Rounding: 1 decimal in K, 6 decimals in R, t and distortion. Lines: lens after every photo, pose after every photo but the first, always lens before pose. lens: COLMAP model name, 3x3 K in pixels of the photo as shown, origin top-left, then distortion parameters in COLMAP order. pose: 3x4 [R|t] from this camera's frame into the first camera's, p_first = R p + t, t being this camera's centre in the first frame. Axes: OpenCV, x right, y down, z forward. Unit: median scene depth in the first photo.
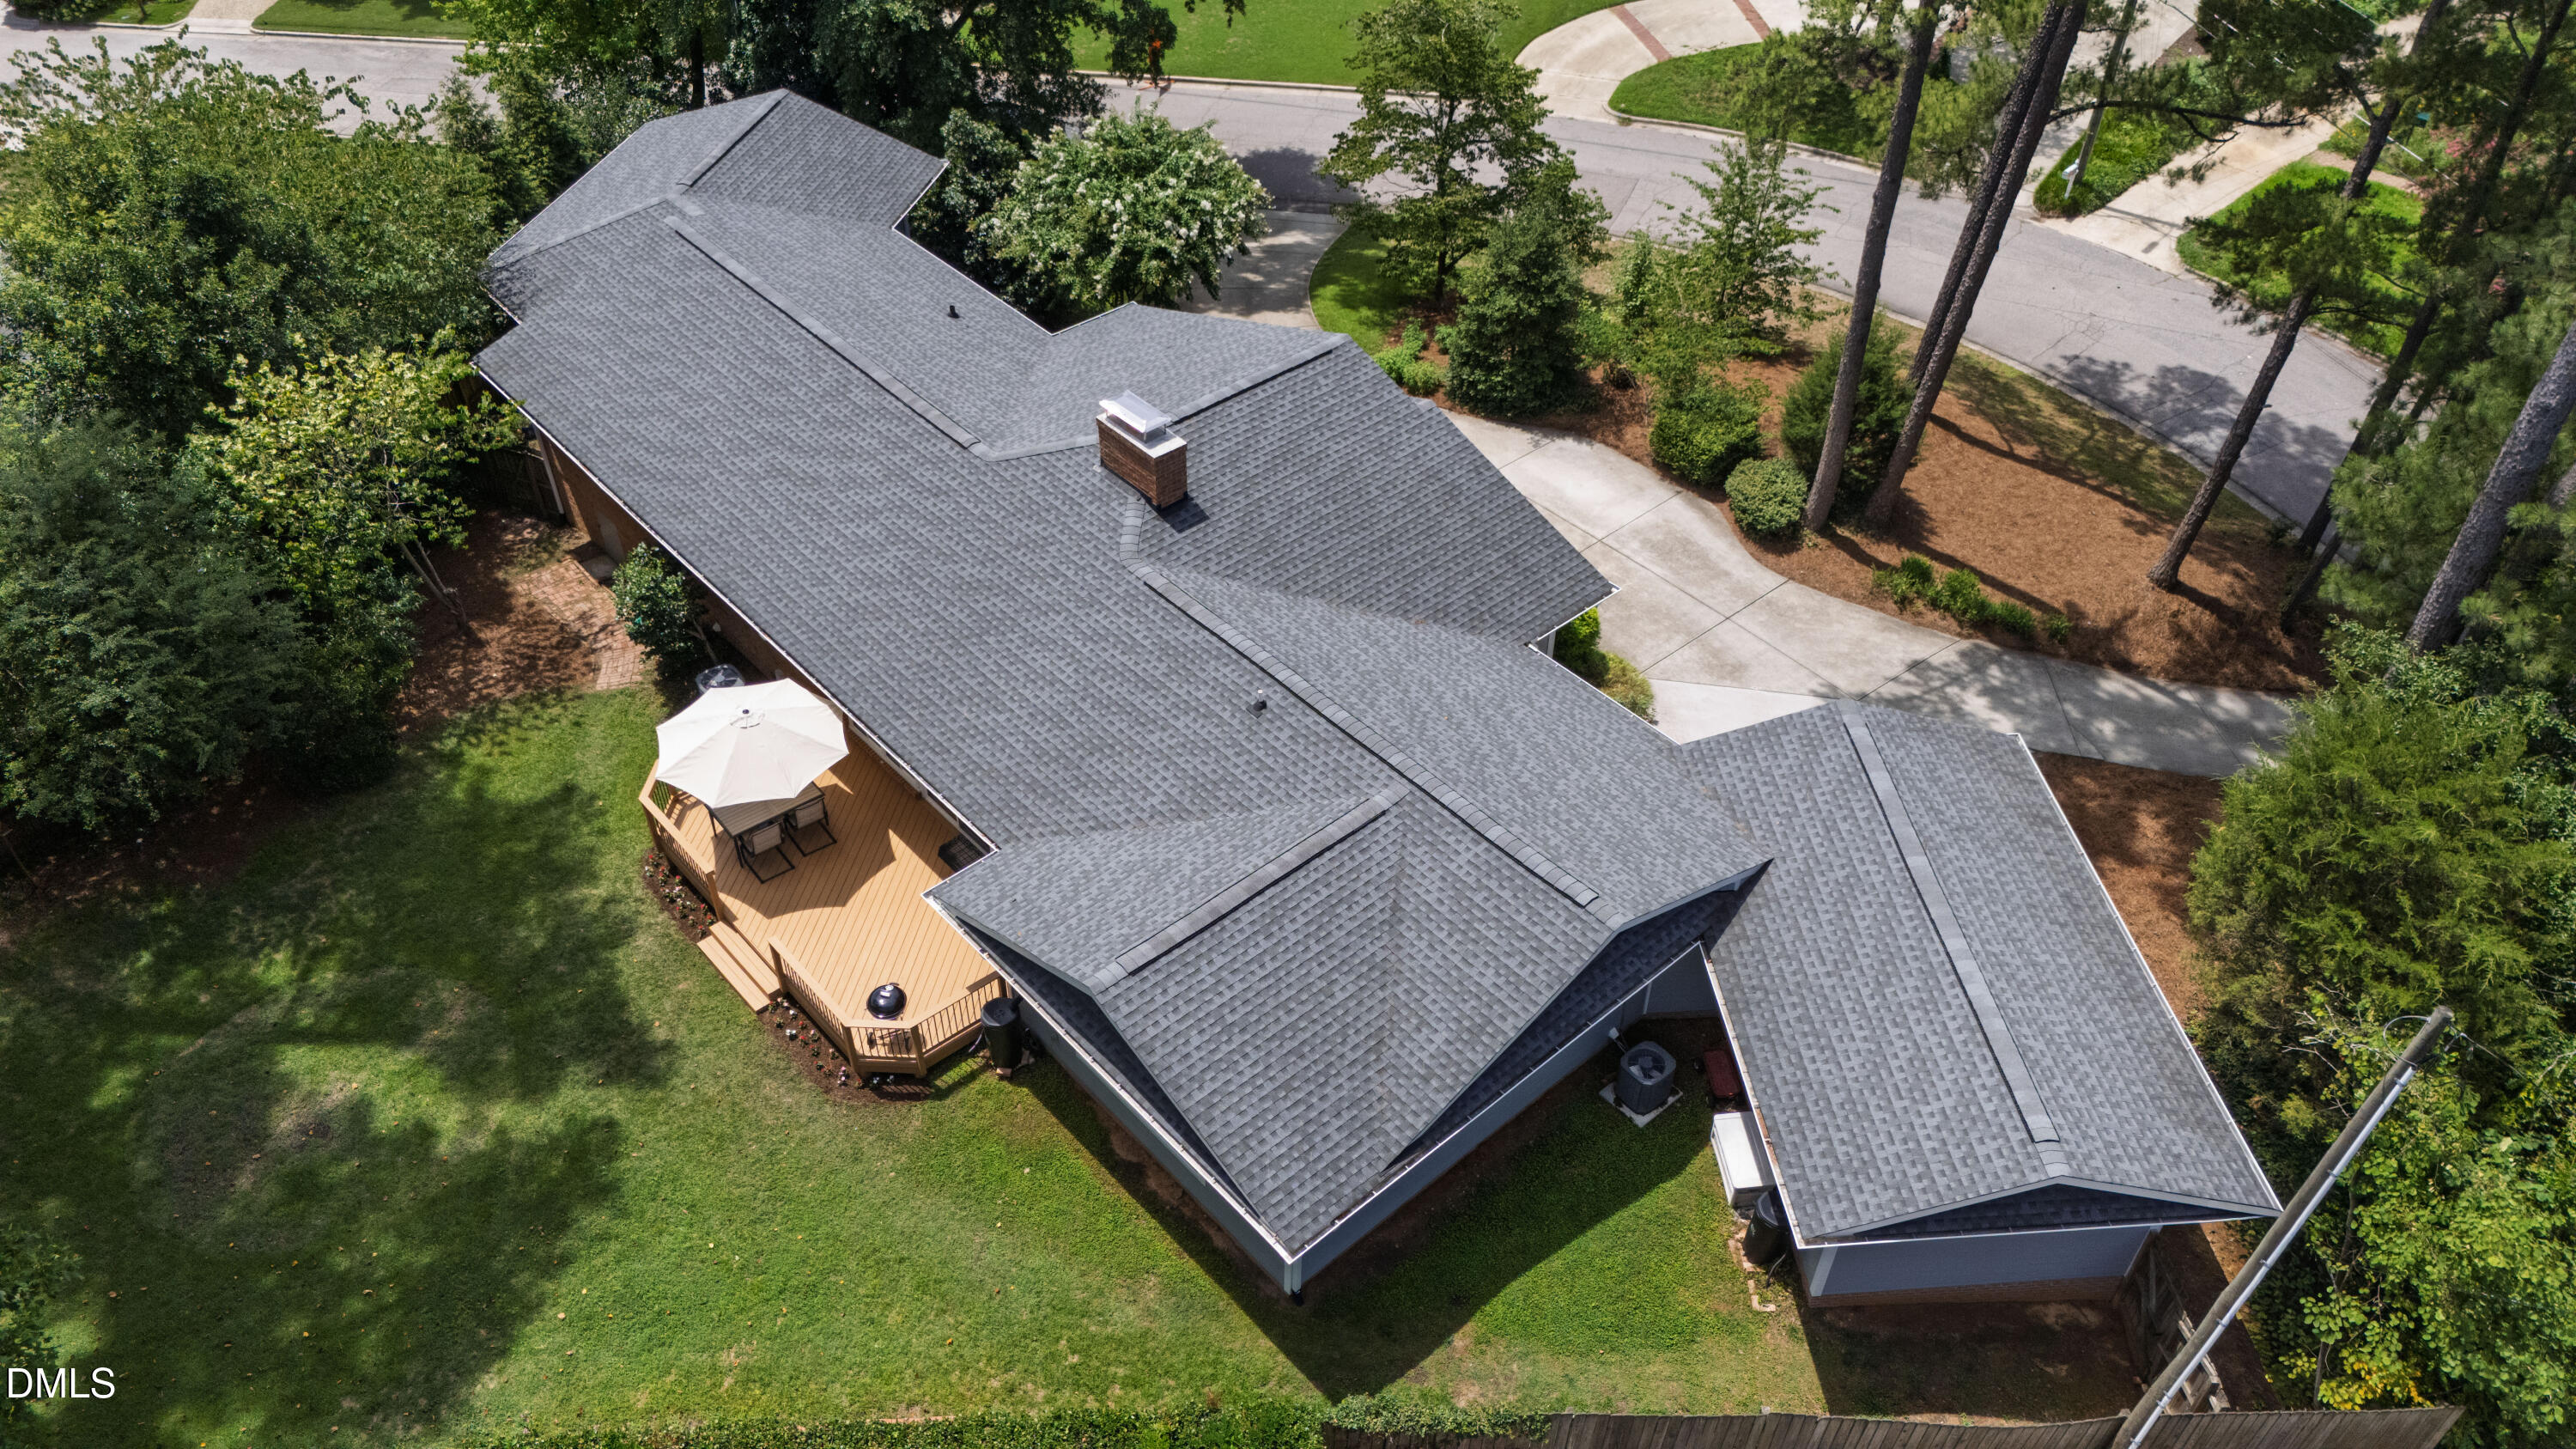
lens RADIAL K [[1923.0, 0, 1288.0], [0, 1923.0, 724.5], [0, 0, 1]] dist [0.042523, -0.008507]
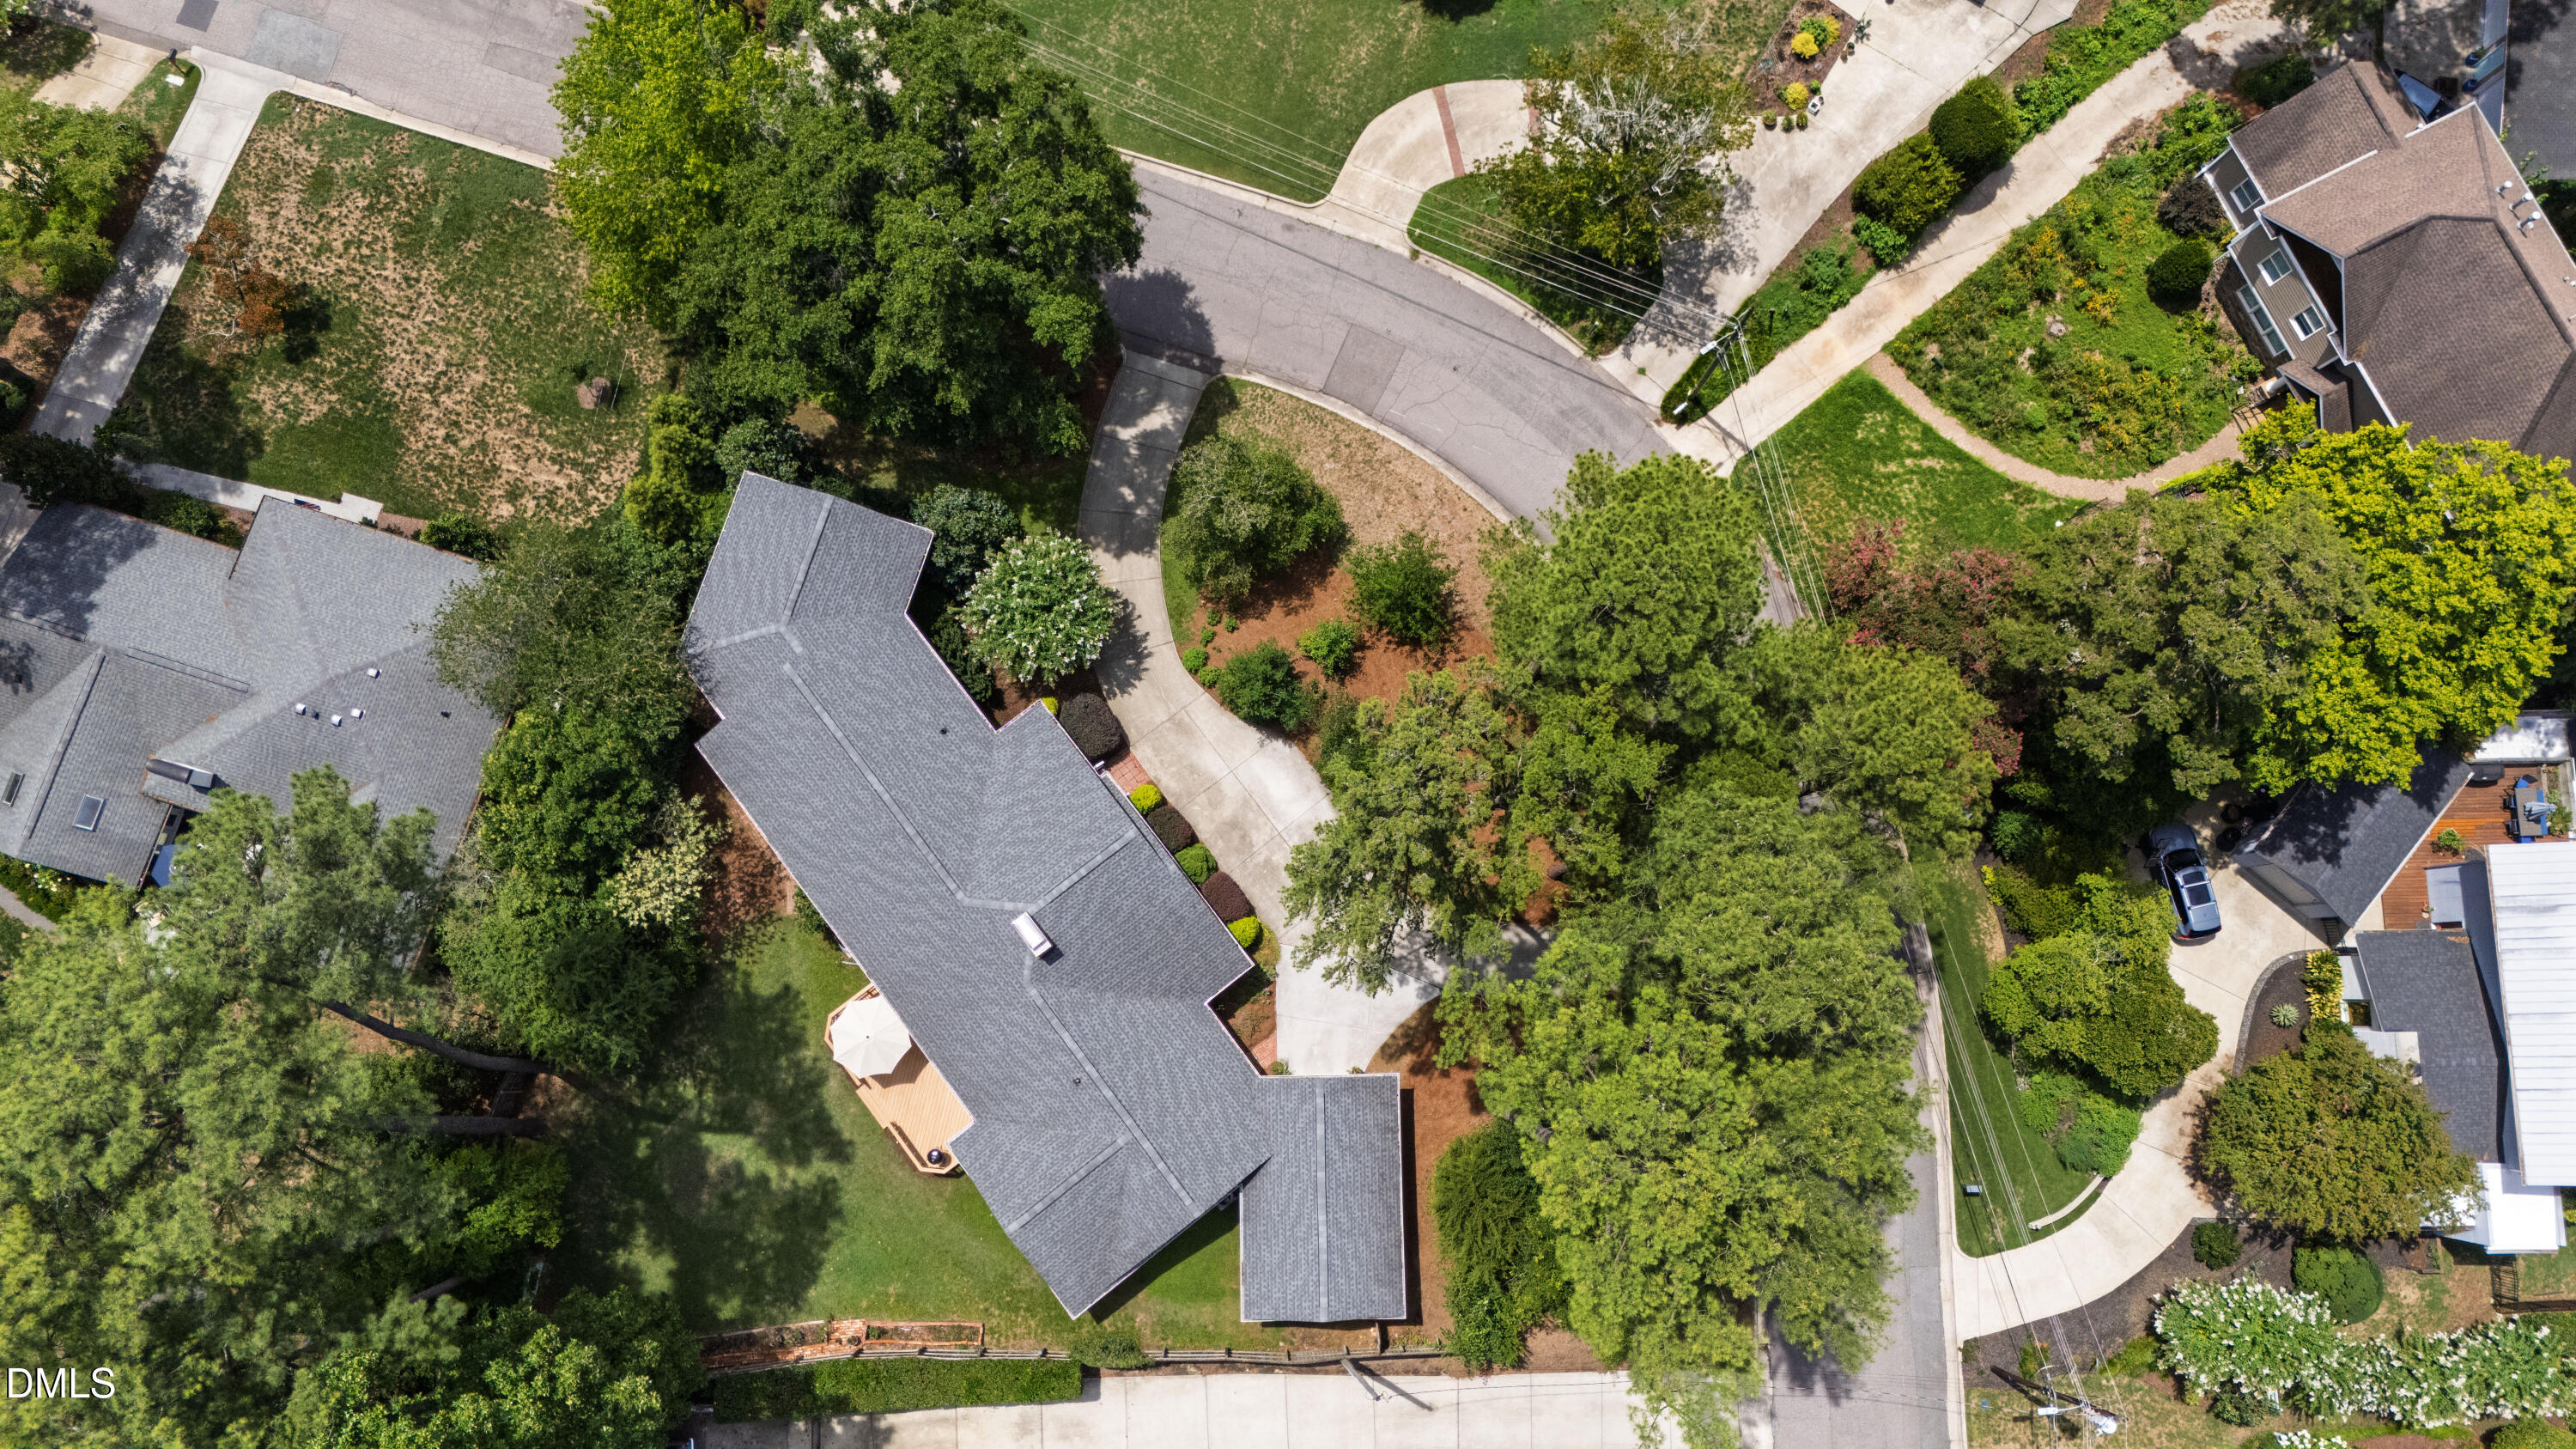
lens RADIAL K [[1923.0, 0, 1288.0], [0, 1923.0, 724.5], [0, 0, 1]] dist [0.042523, -0.008507]
pose [[0.997780, 0.066528, -0.002997, 0.212505], [-0.049214, 0.766924, 0.639848, -1.797834], [0.044866, -0.638280, 0.768496, -0.544770]]
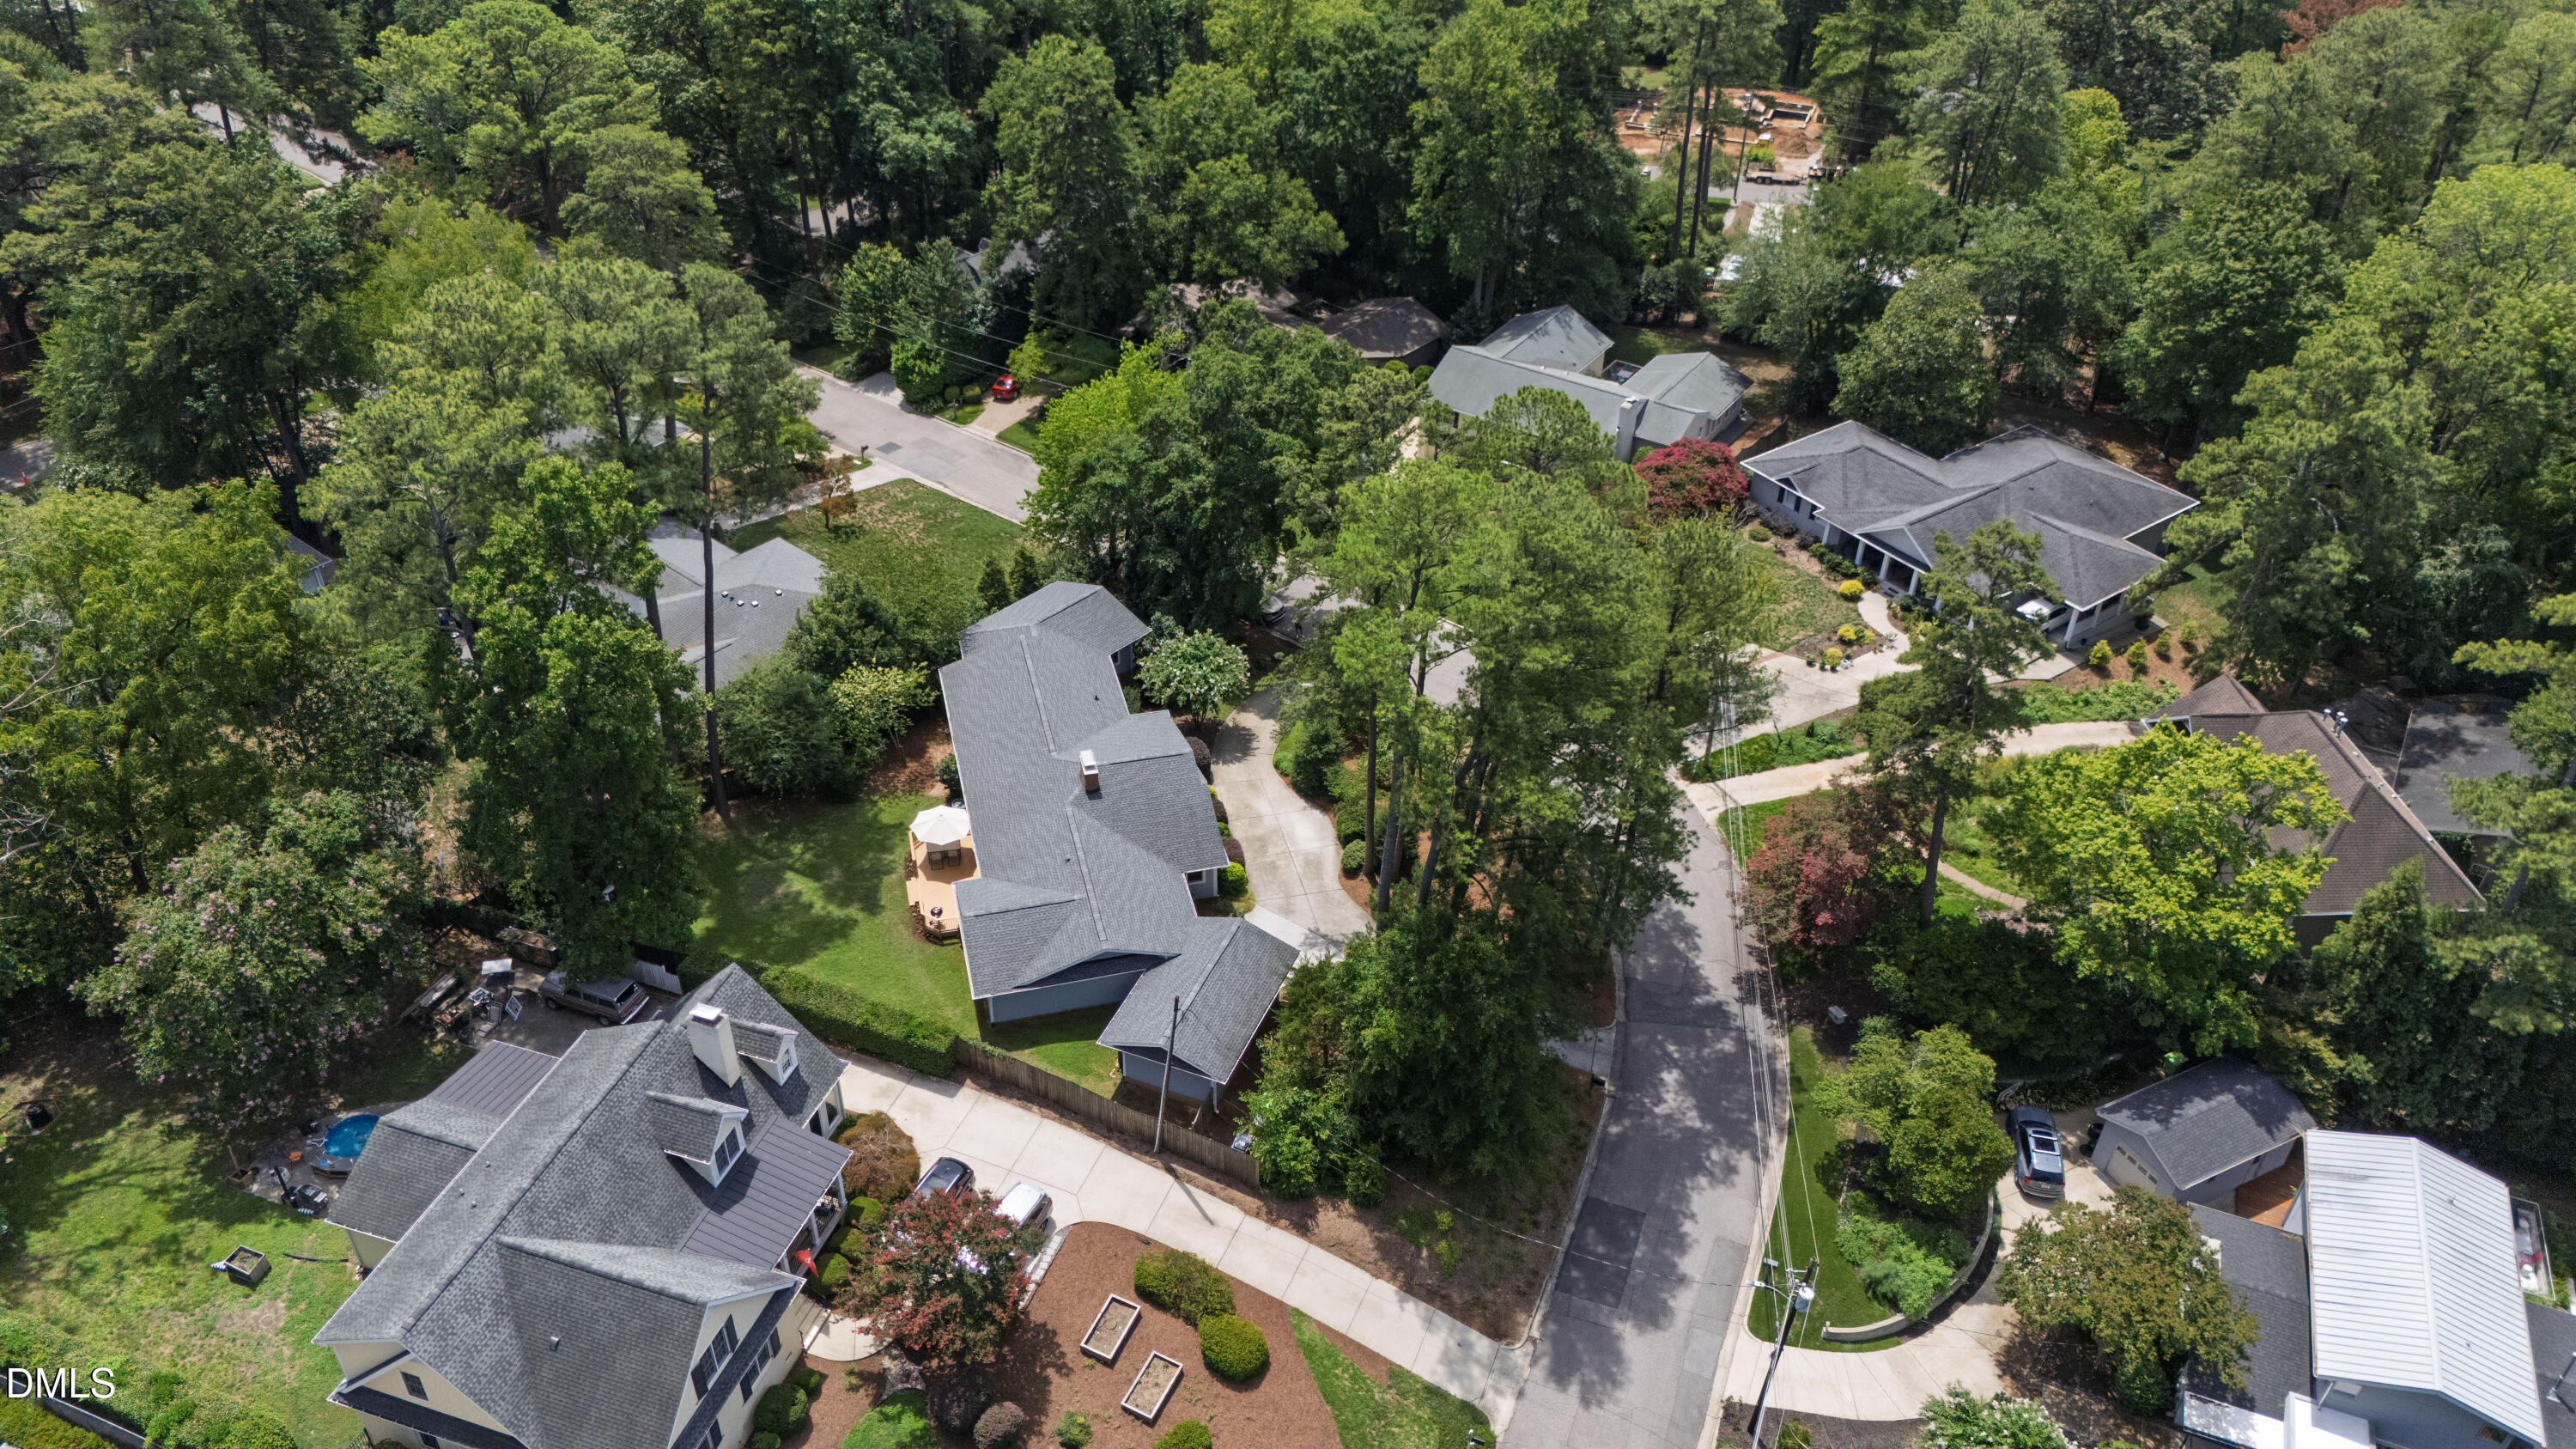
lens RADIAL K [[1923.0, 0, 1288.0], [0, 1923.0, 724.5], [0, 0, 1]] dist [0.042523, -0.008507]
pose [[0.892688, 0.275445, -0.356704, 1.262773], [-0.310982, 0.949341, -0.045189, -0.175137], [0.326187, 0.151268, 0.933124, -1.711354]]
